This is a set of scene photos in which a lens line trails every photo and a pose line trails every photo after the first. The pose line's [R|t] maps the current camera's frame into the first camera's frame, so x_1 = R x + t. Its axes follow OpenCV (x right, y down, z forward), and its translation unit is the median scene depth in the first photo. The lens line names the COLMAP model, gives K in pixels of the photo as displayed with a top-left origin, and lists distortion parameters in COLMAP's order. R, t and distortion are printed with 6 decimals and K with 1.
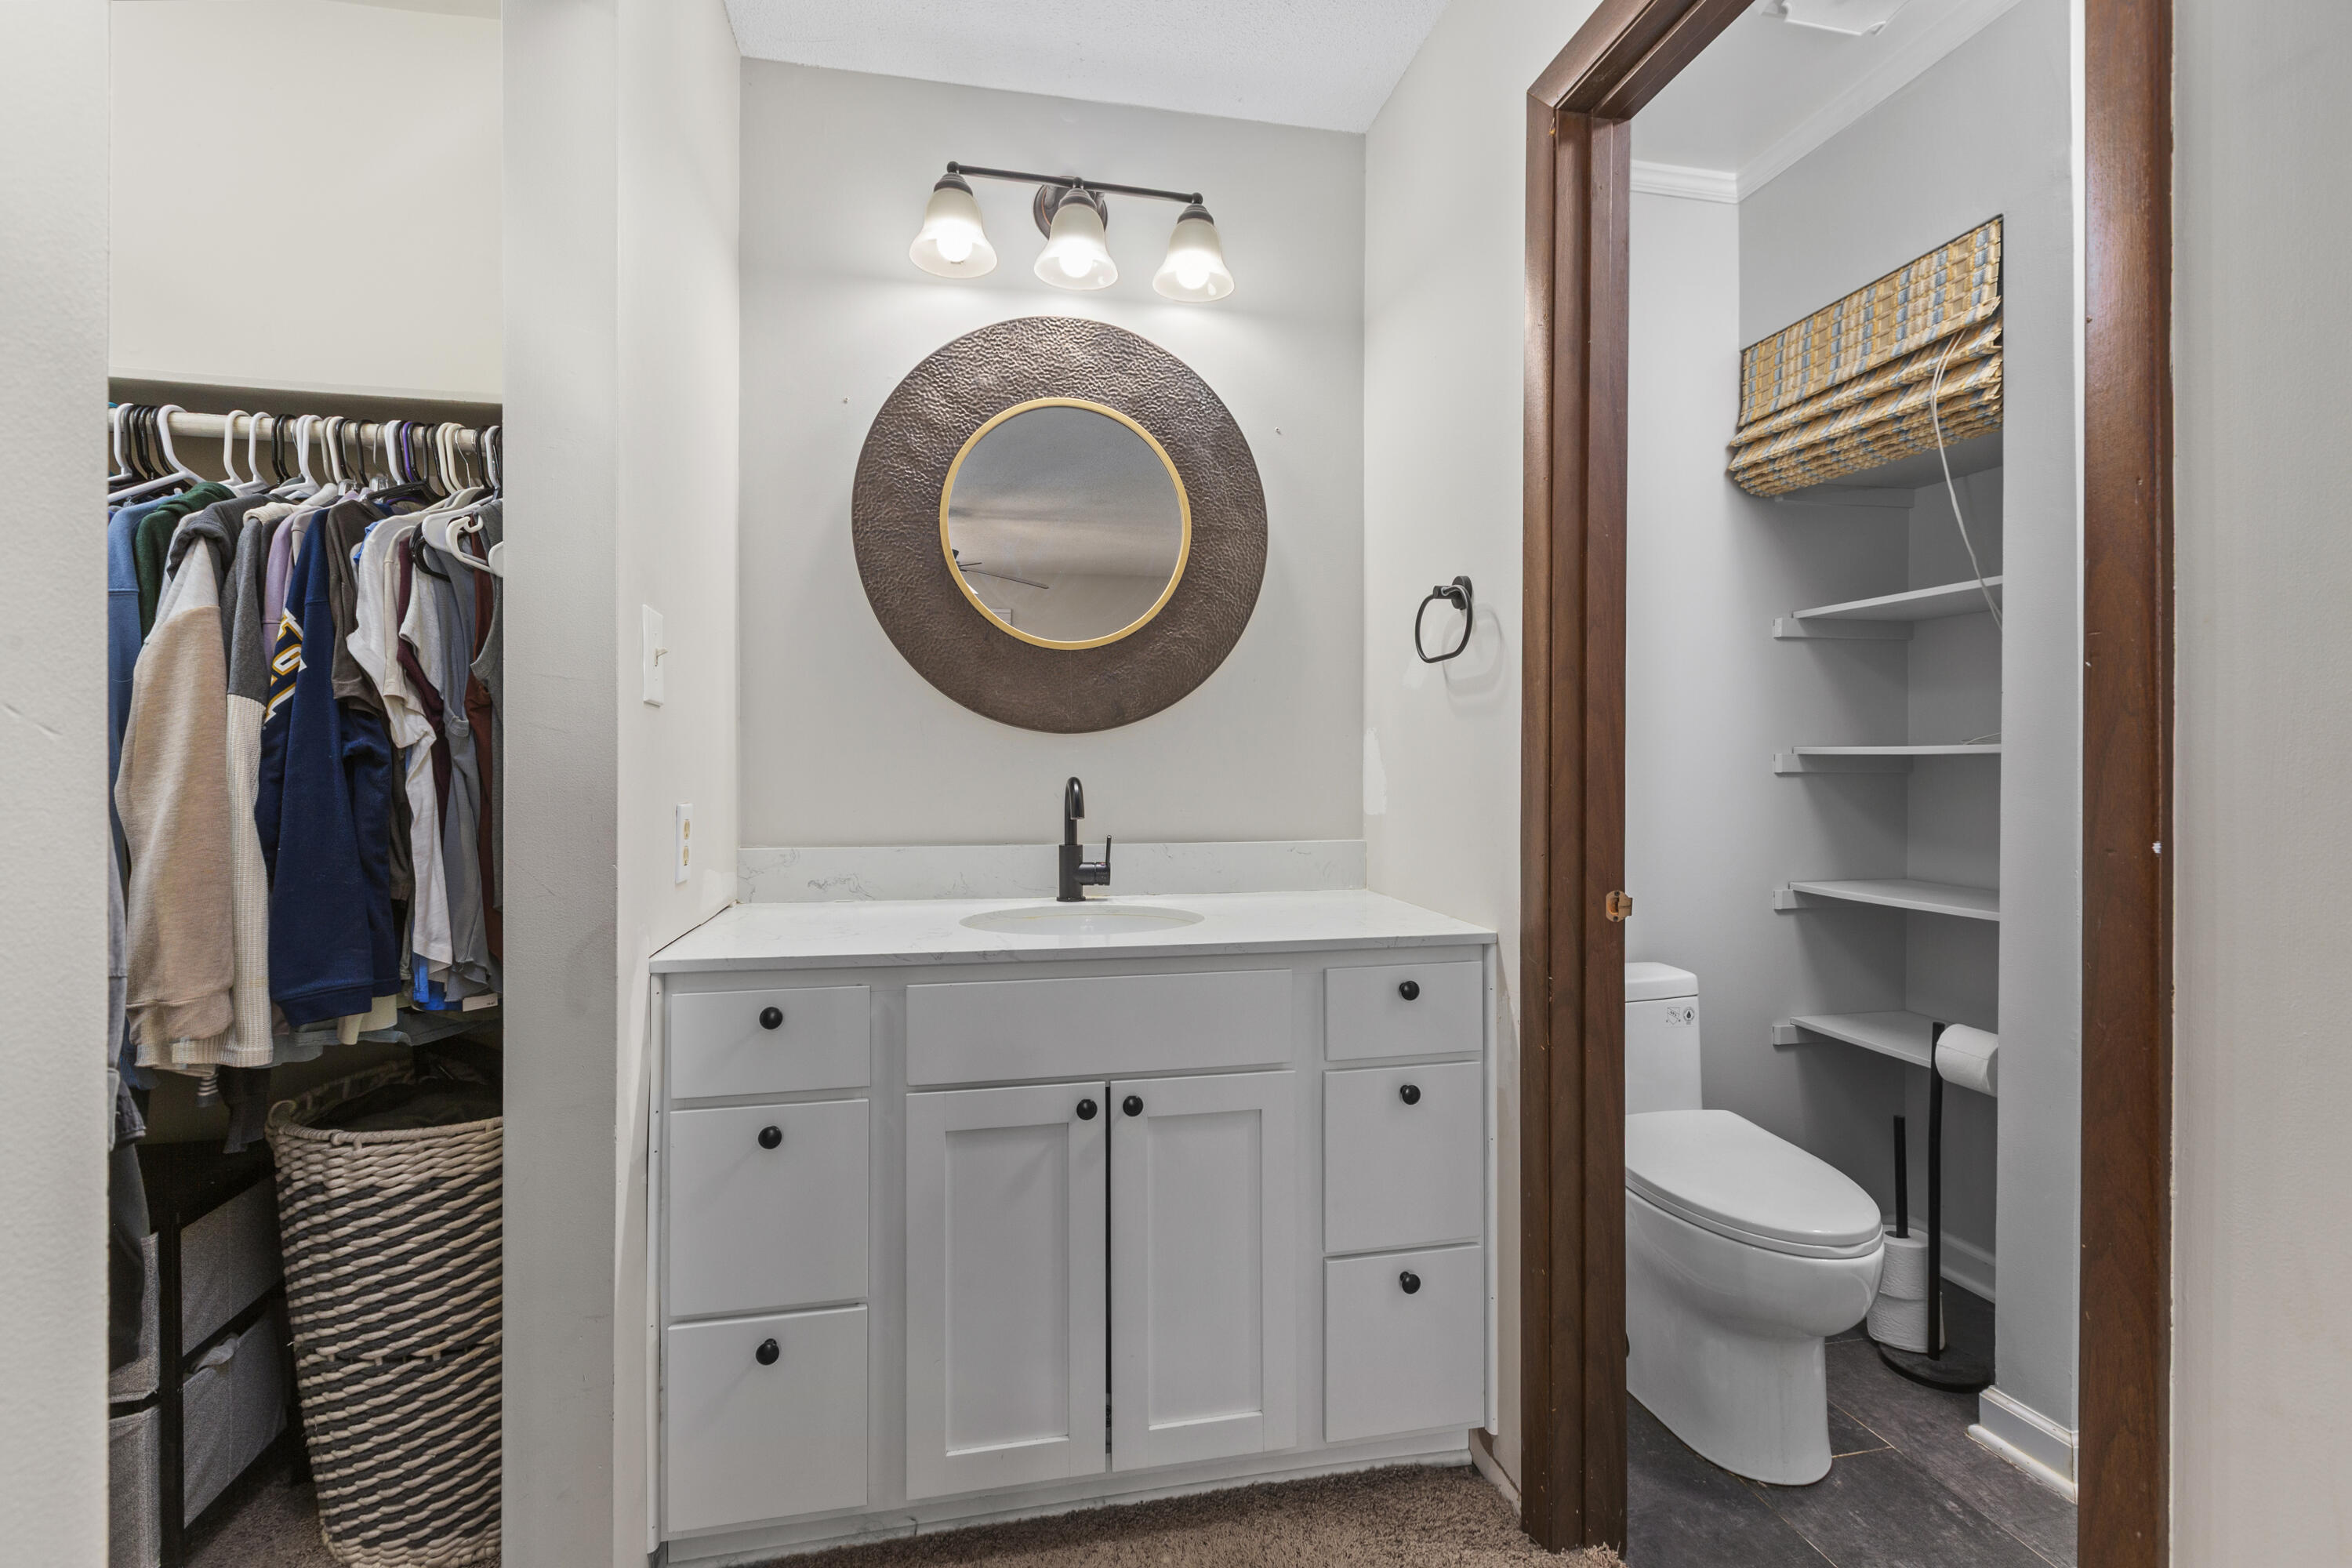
lens RADIAL K [[1054.4, 0, 1174.3], [0, 1054.4, 767.2], [0, 0, 1]] dist [-0.002681, -0.000239]
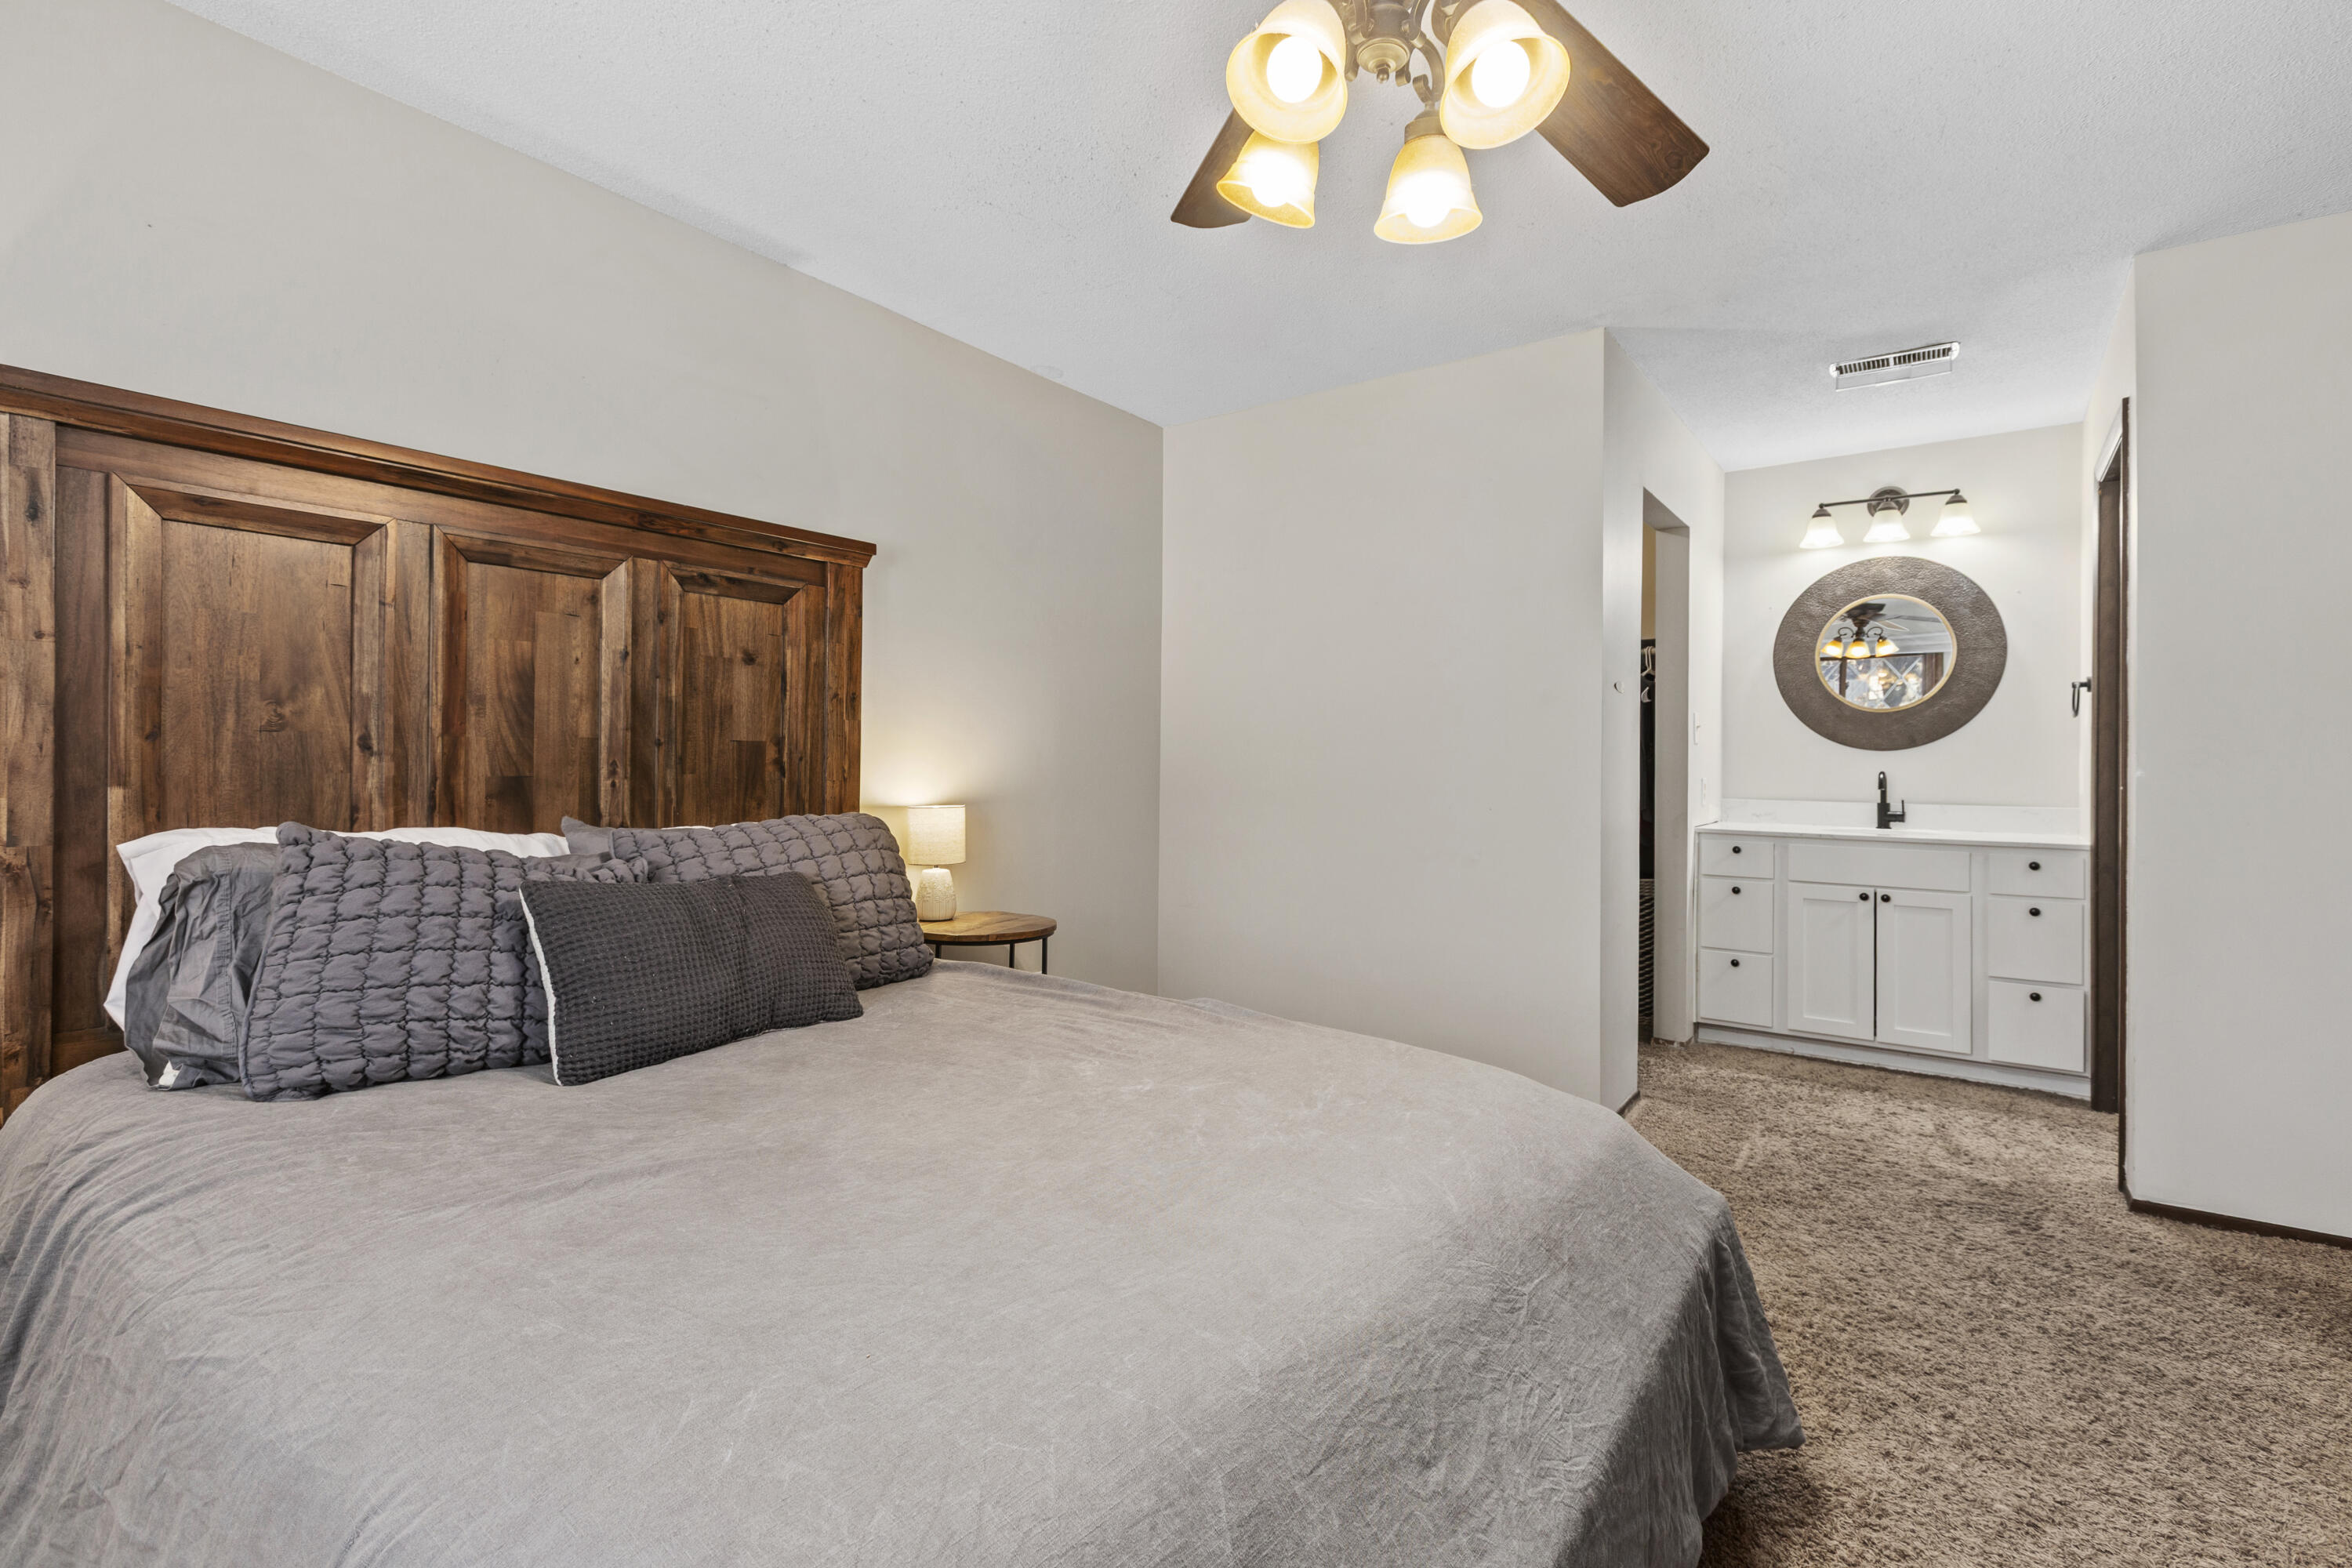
lens RADIAL K [[1054.4, 0, 1174.4], [0, 1054.4, 759.6], [0, 0, 1]] dist [-0.002681, -0.000239]
pose [[0.665262, 0.006282, -0.746583, 0.554620], [-0.009566, 0.999954, -0.000110, -0.000048], [0.746548, 0.007215, 0.665292, -1.540014]]
